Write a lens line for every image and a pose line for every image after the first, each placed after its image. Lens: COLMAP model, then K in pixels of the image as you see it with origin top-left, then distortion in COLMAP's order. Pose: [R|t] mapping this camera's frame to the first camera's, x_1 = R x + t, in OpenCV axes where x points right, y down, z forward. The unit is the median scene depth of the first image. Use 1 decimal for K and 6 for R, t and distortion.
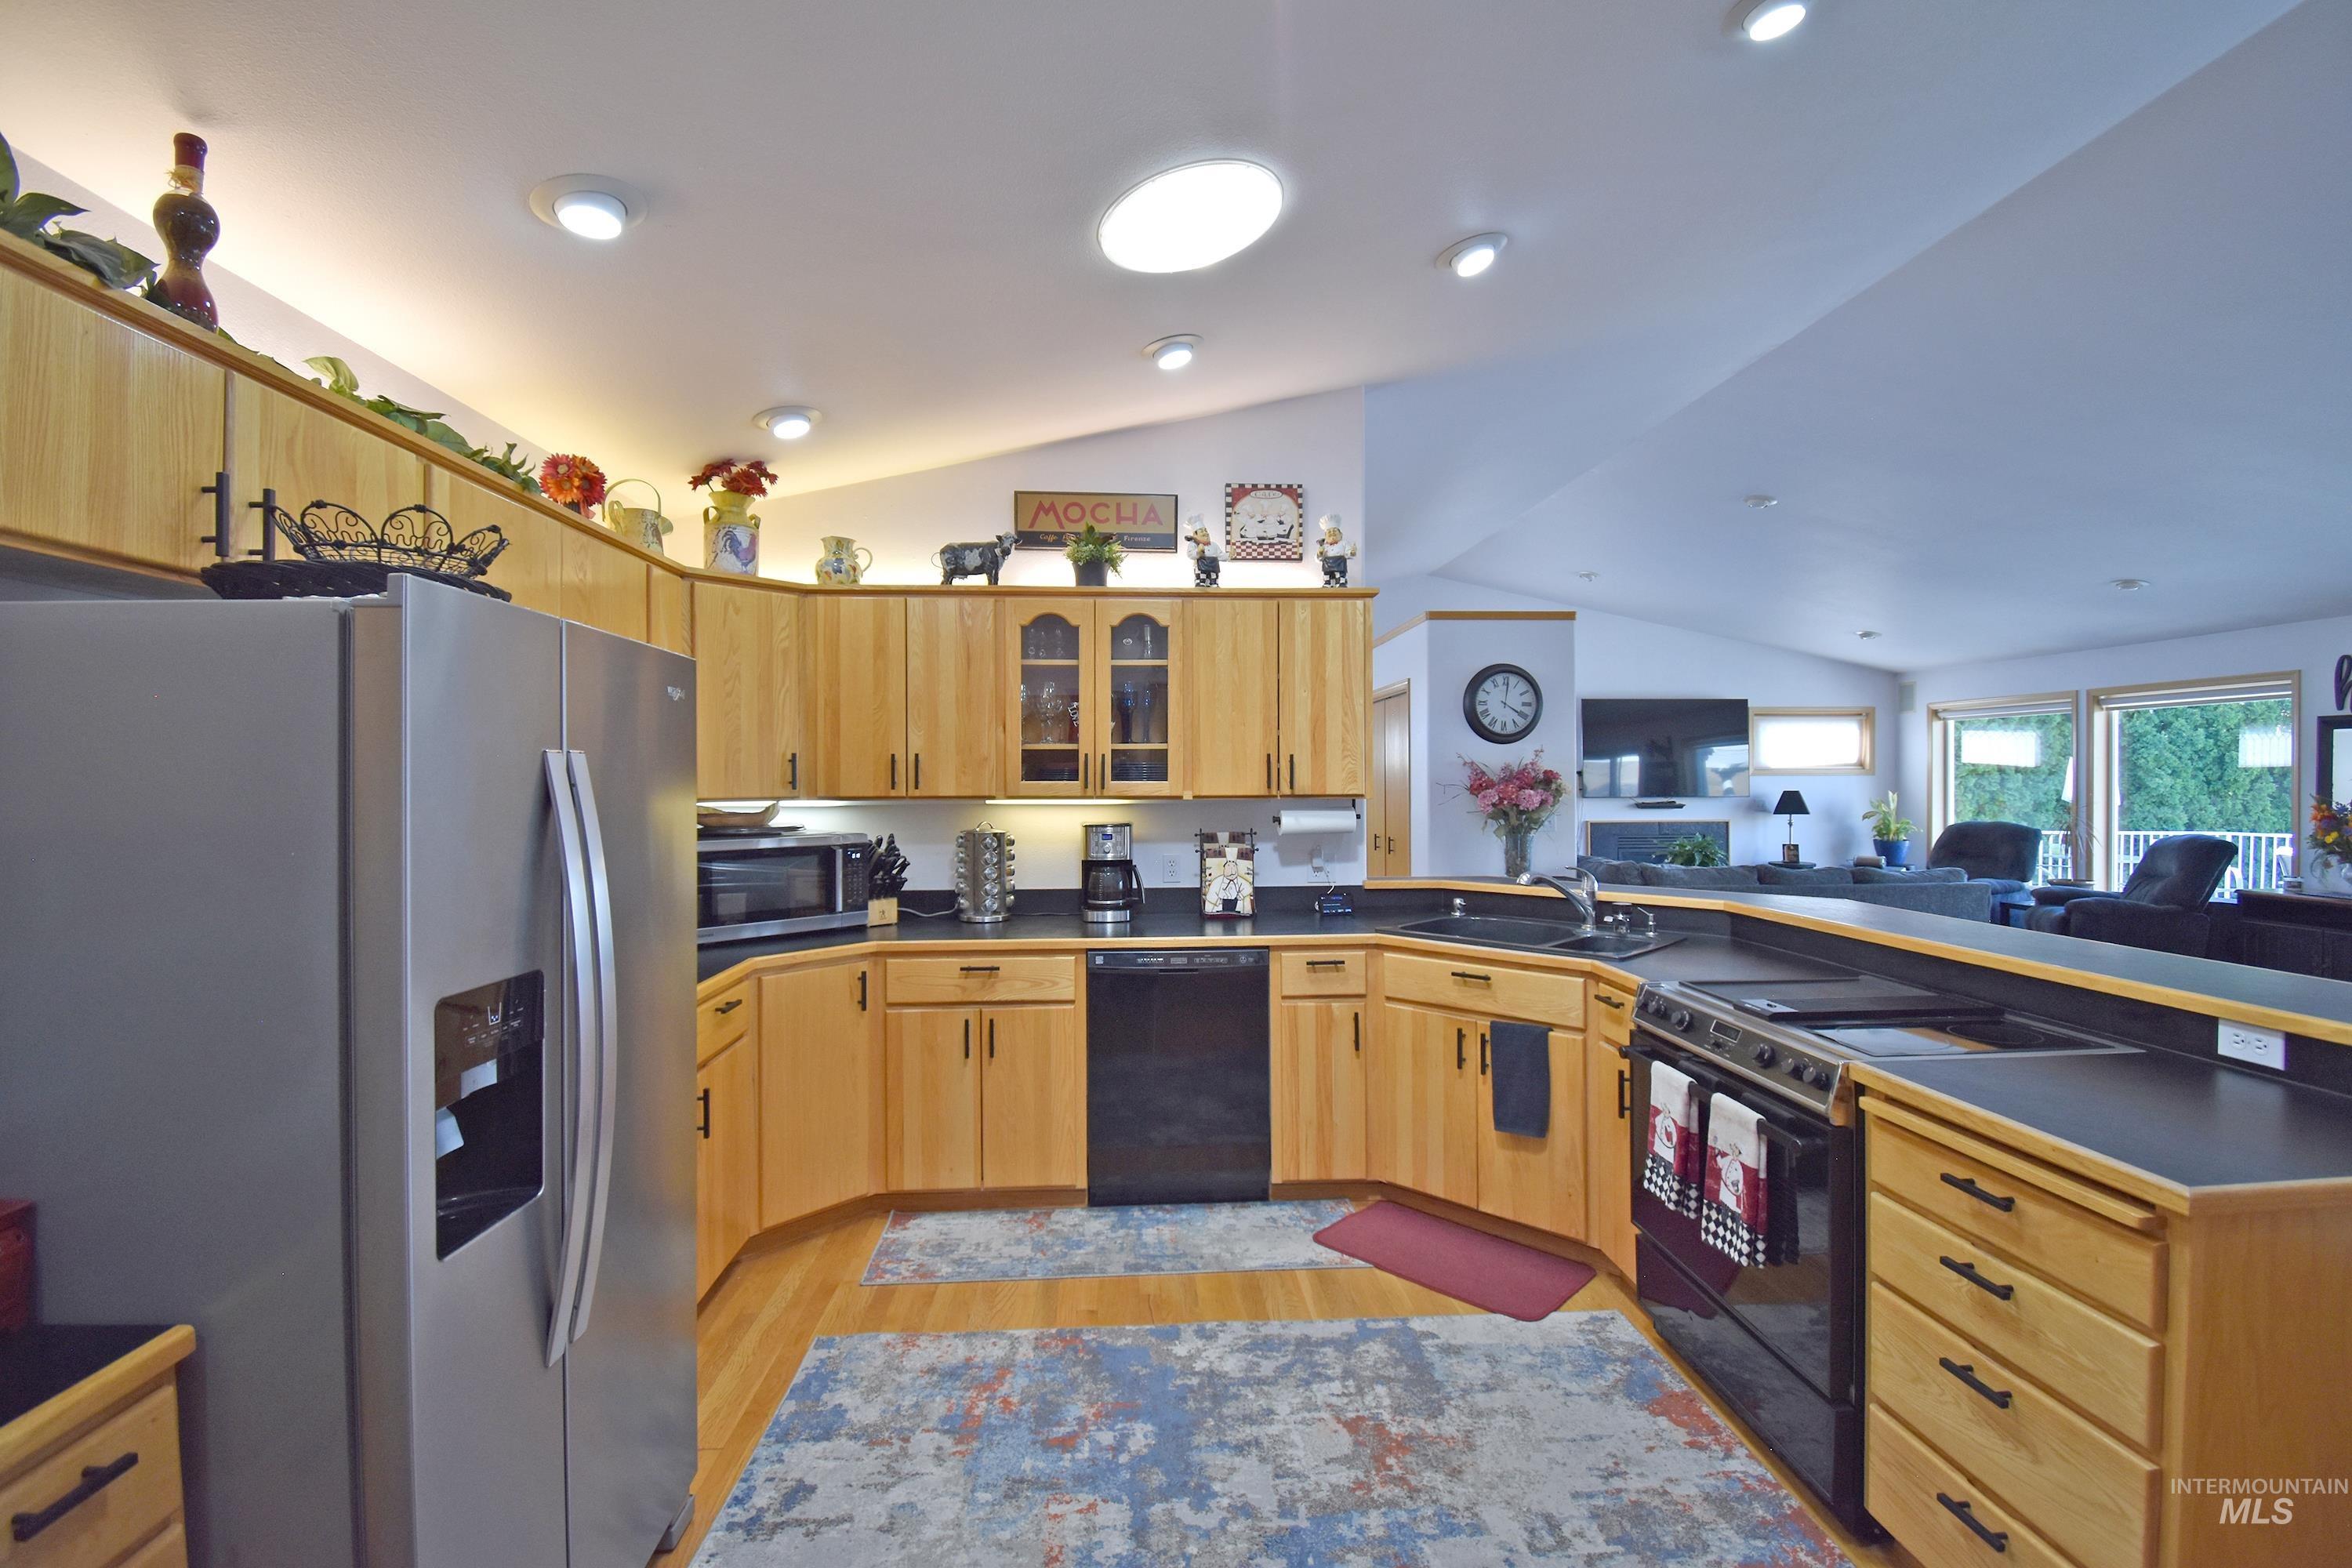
lens RADIAL K [[1053.7, 0, 1139.5], [0, 1053.7, 786.4], [0, 0, 1]] dist [0.001473, -0.014791]
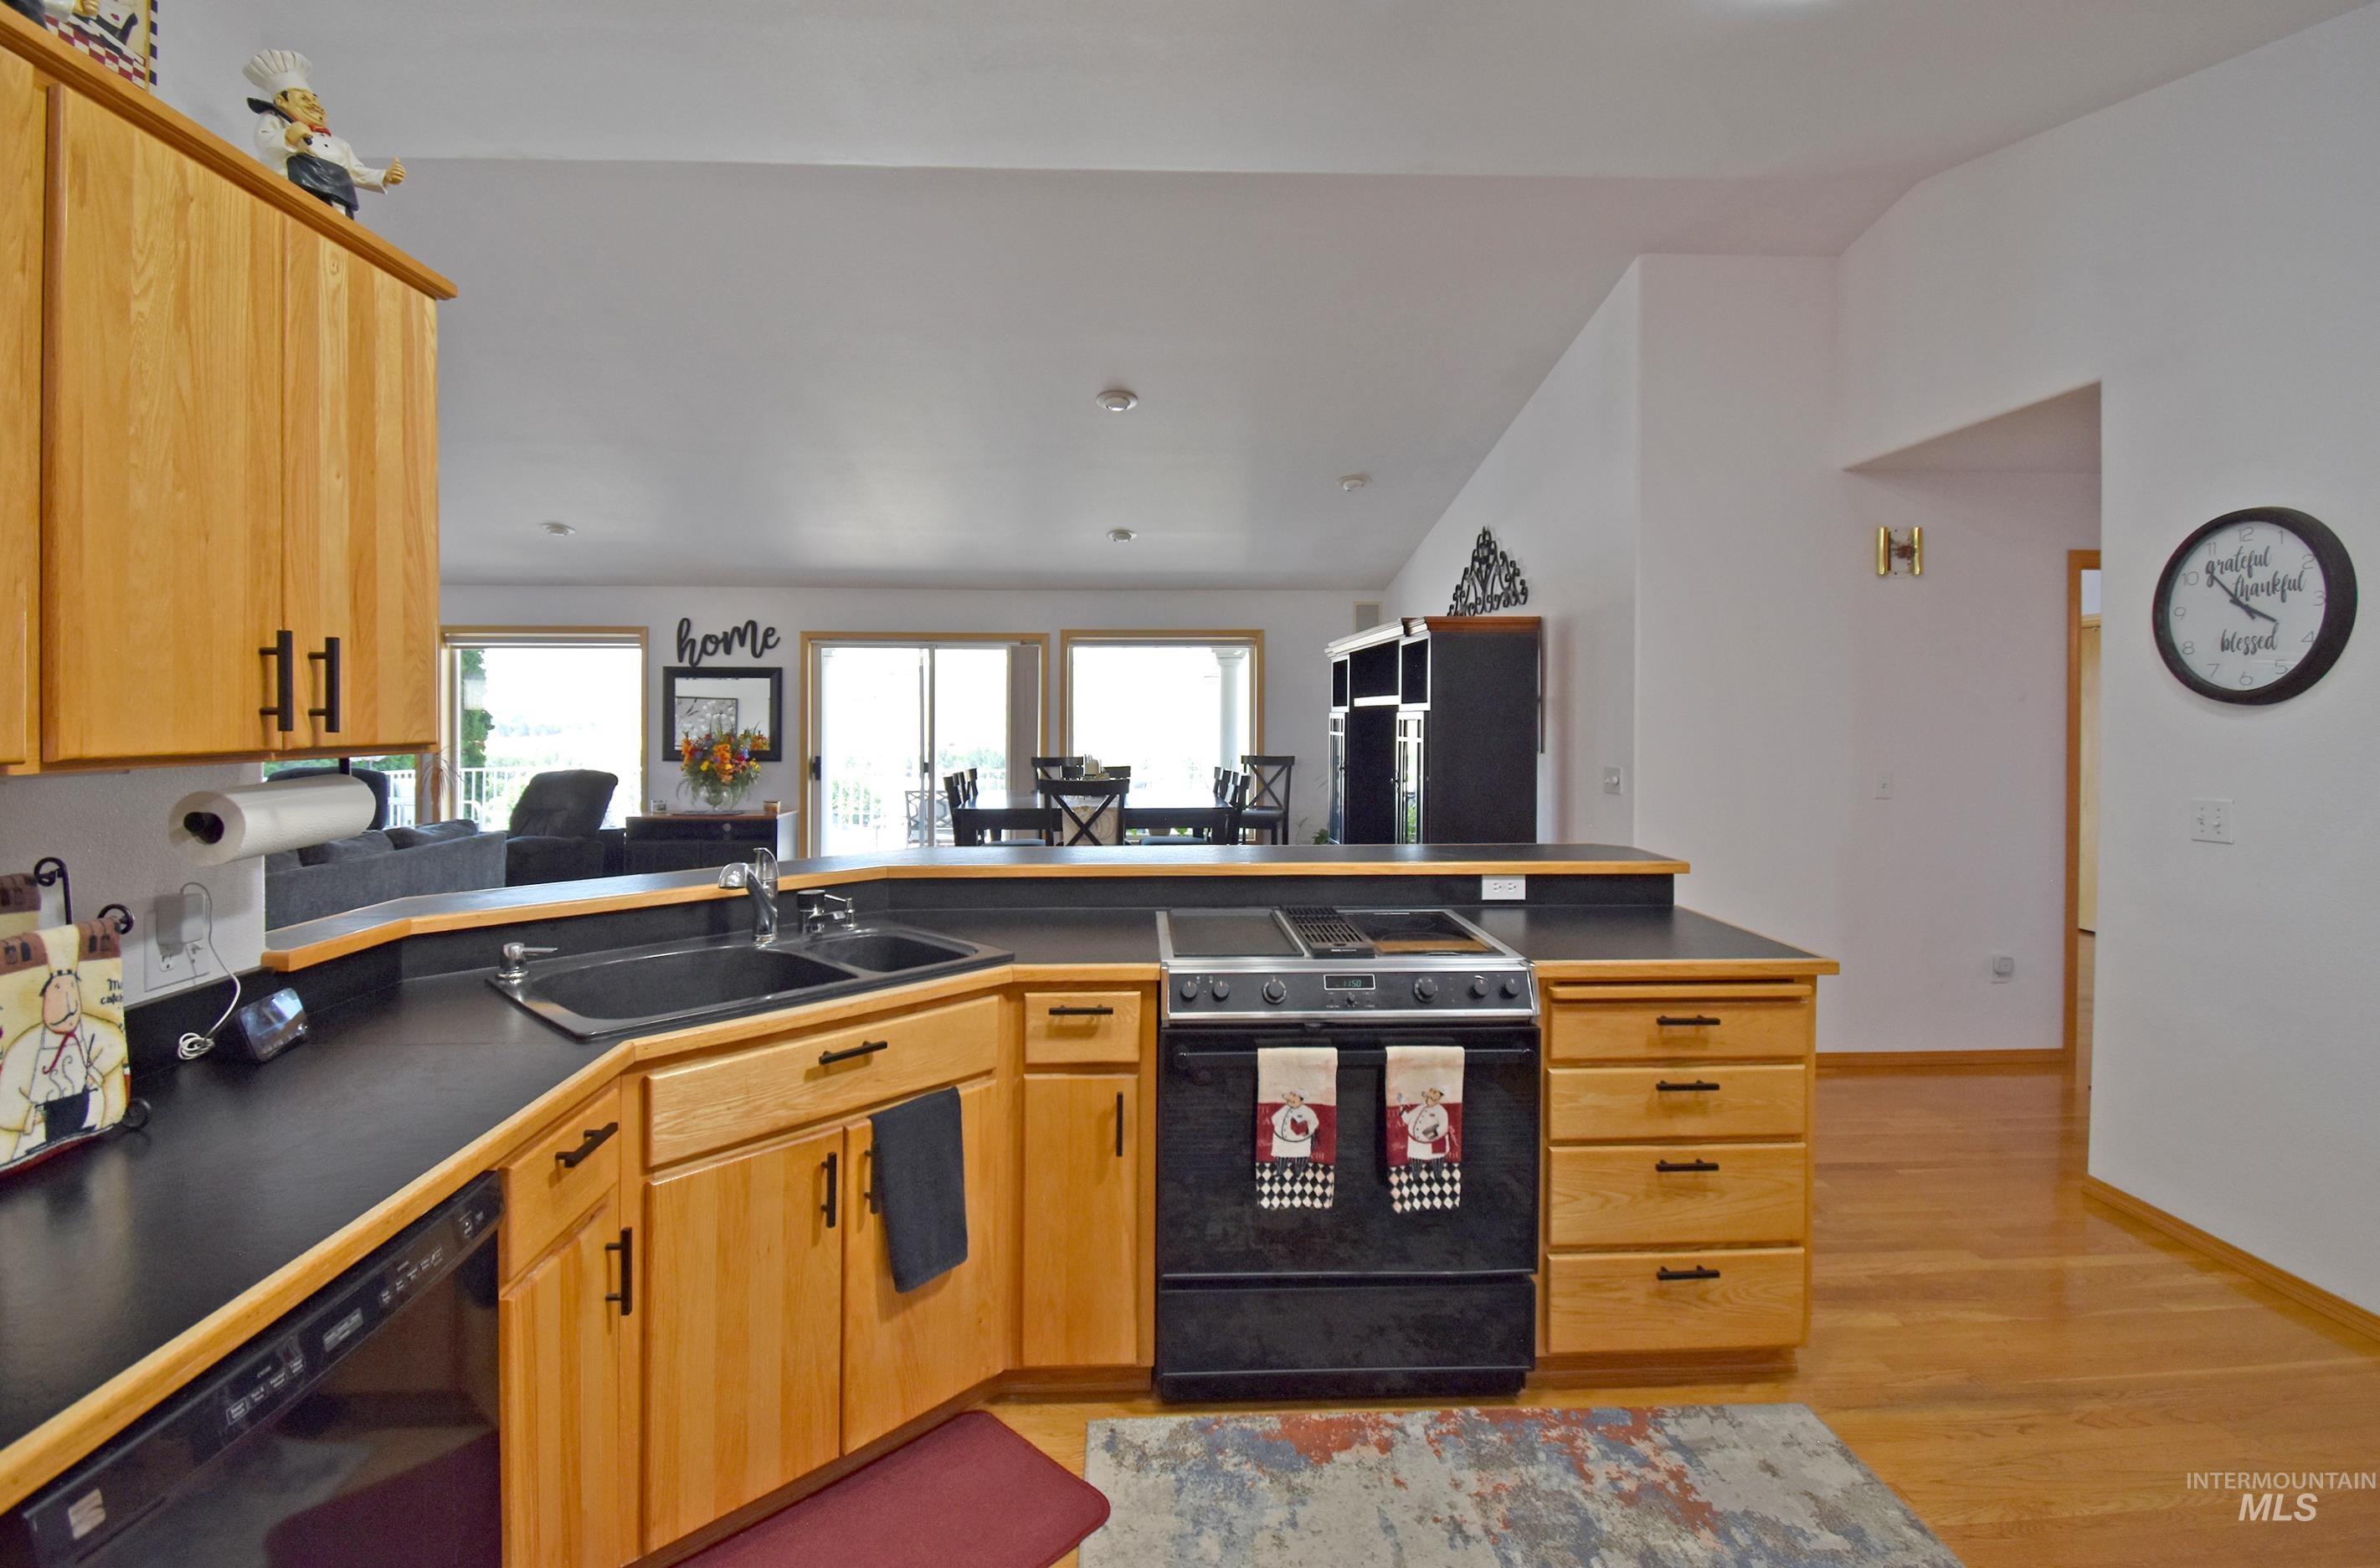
lens RADIAL K [[1066.3, 0, 1210.3], [0, 1066.3, 699.6], [0, 0, 1]] dist [0.001473, -0.014791]
pose [[-0.031214, 0.020335, 0.999306, -0.238862], [0.005323, 0.999782, -0.020178, -0.000181], [-0.999499, 0.004689, -0.031316, 0.705811]]
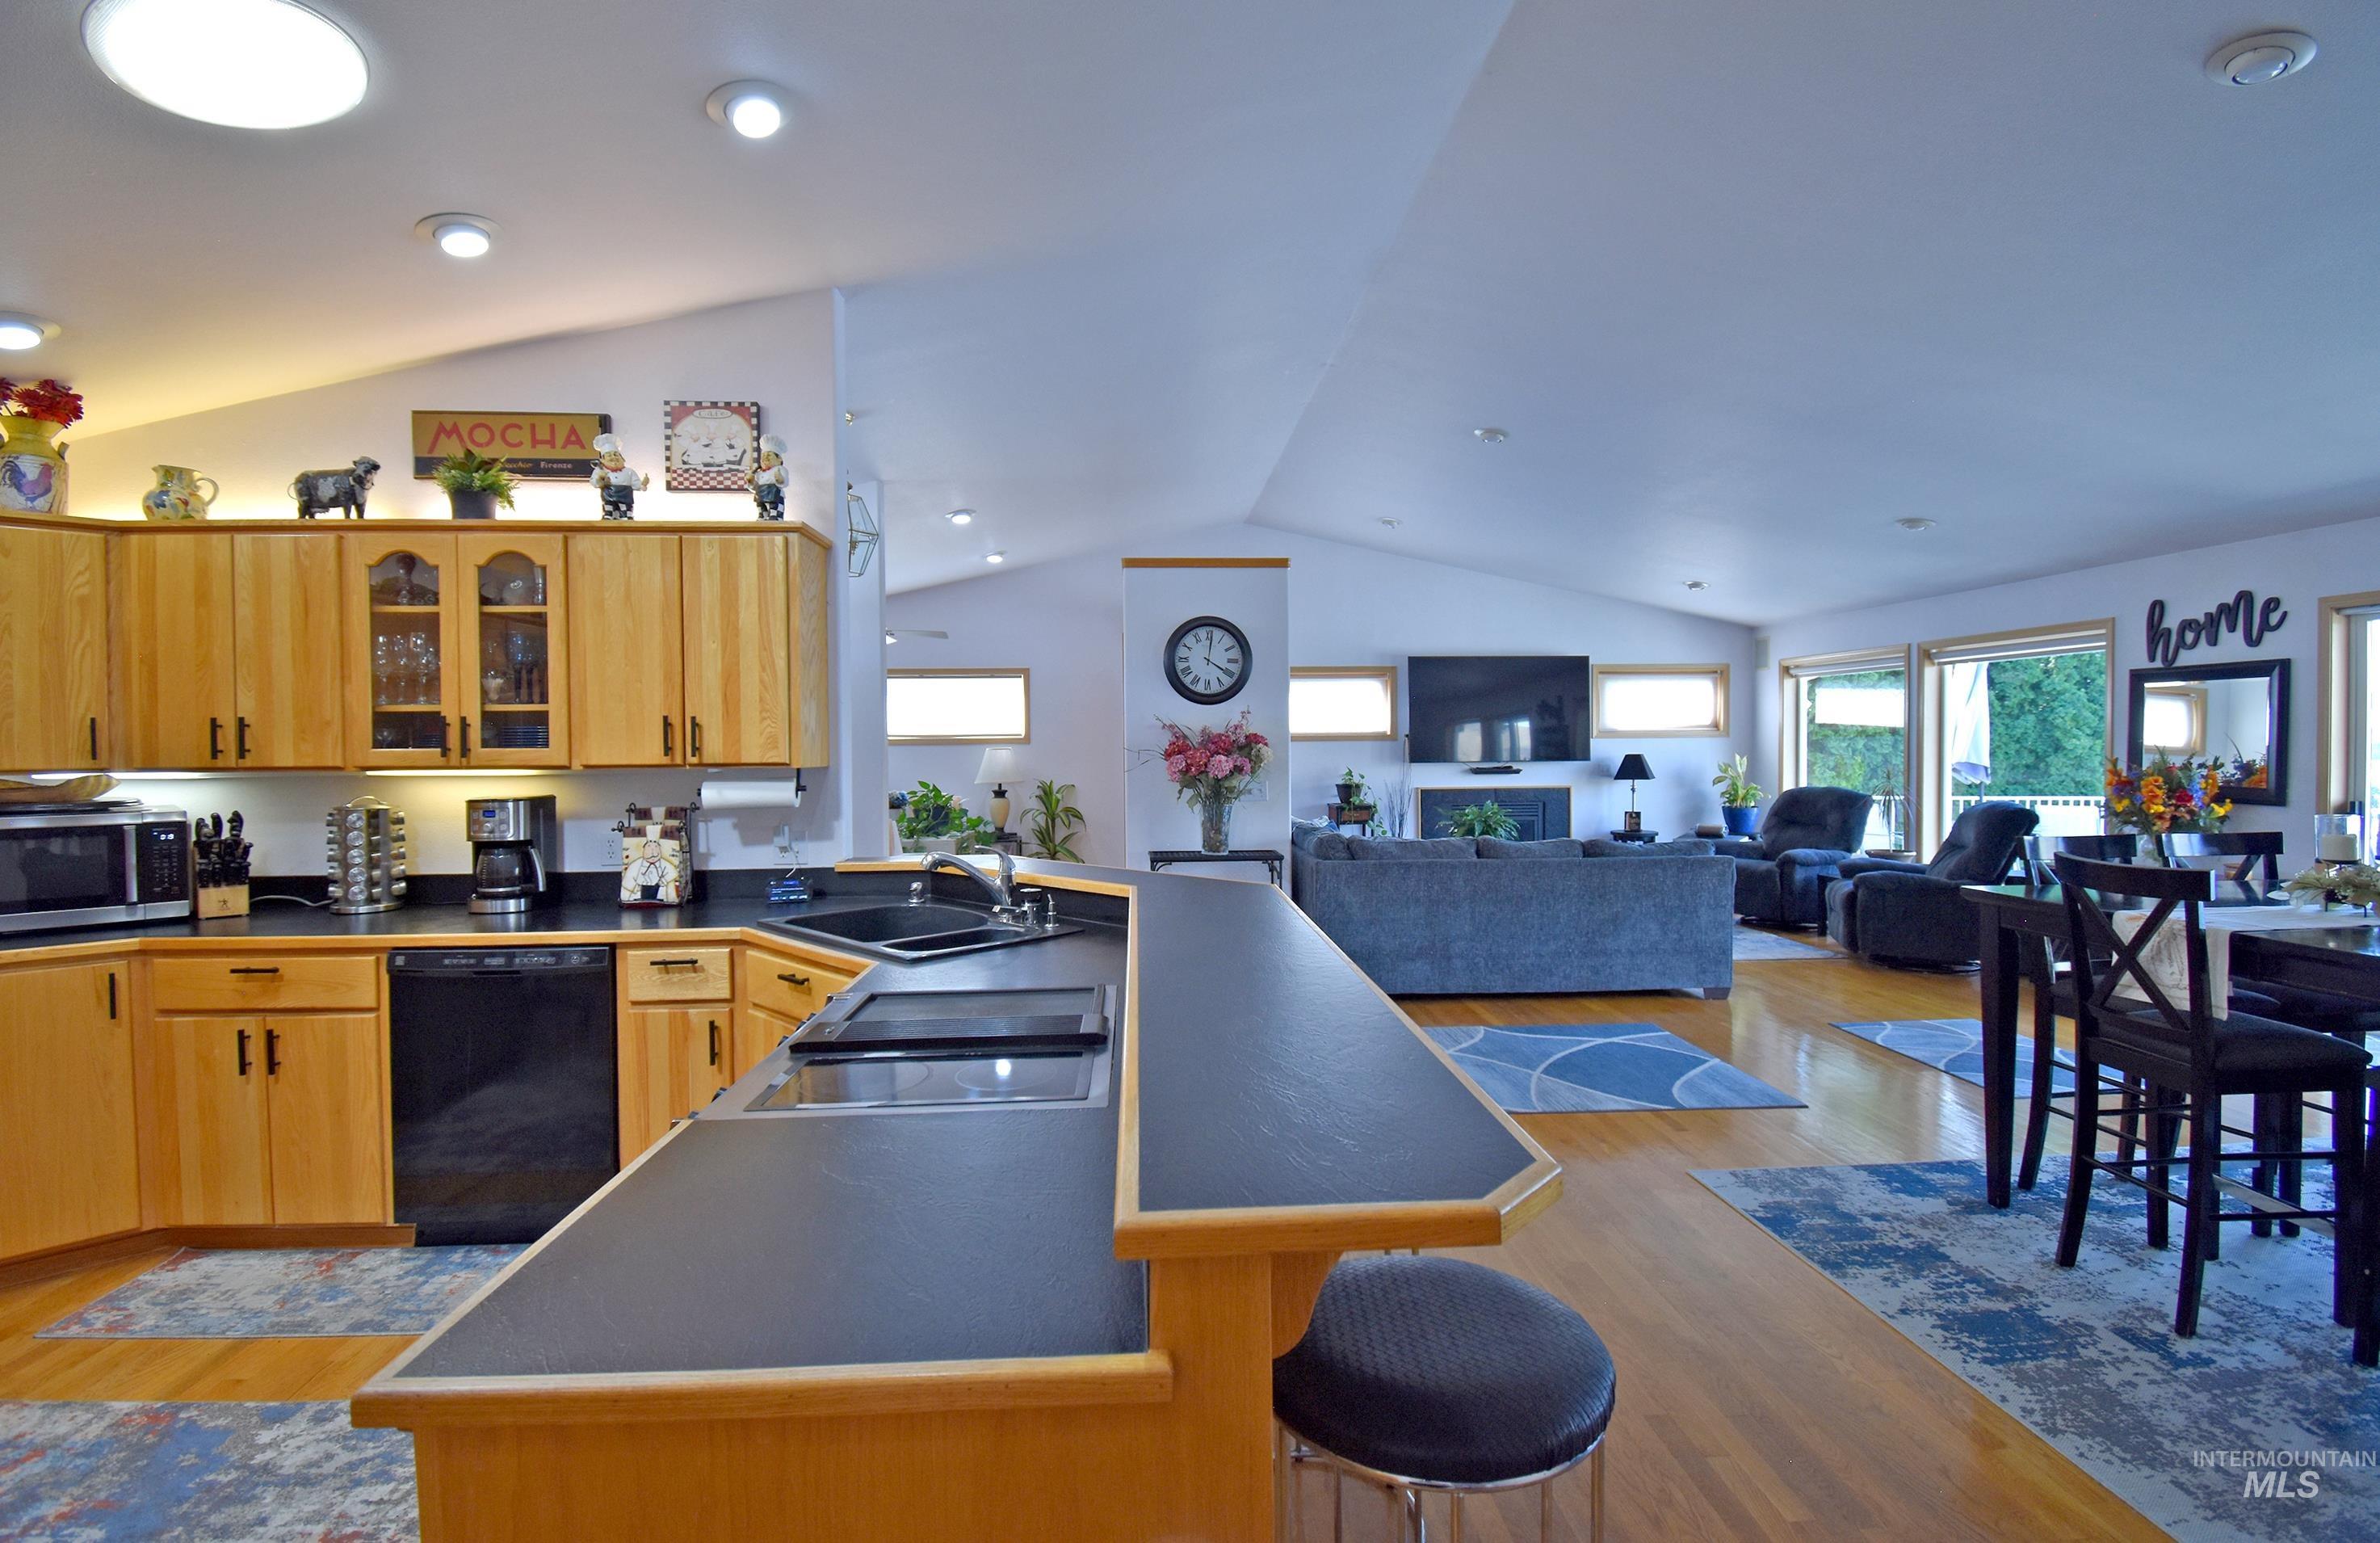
lens RADIAL K [[1087.4, 0, 1153.9], [0, 1087.4, 775.5], [0, 0, 1]] dist [-0.005909, -0.012060]
pose [[0.999970, -0.004654, 0.006154, 0.513470], [0.004518, 0.999749, 0.021937, -0.000133], [-0.006254, -0.021908, 0.999740, 0.117782]]
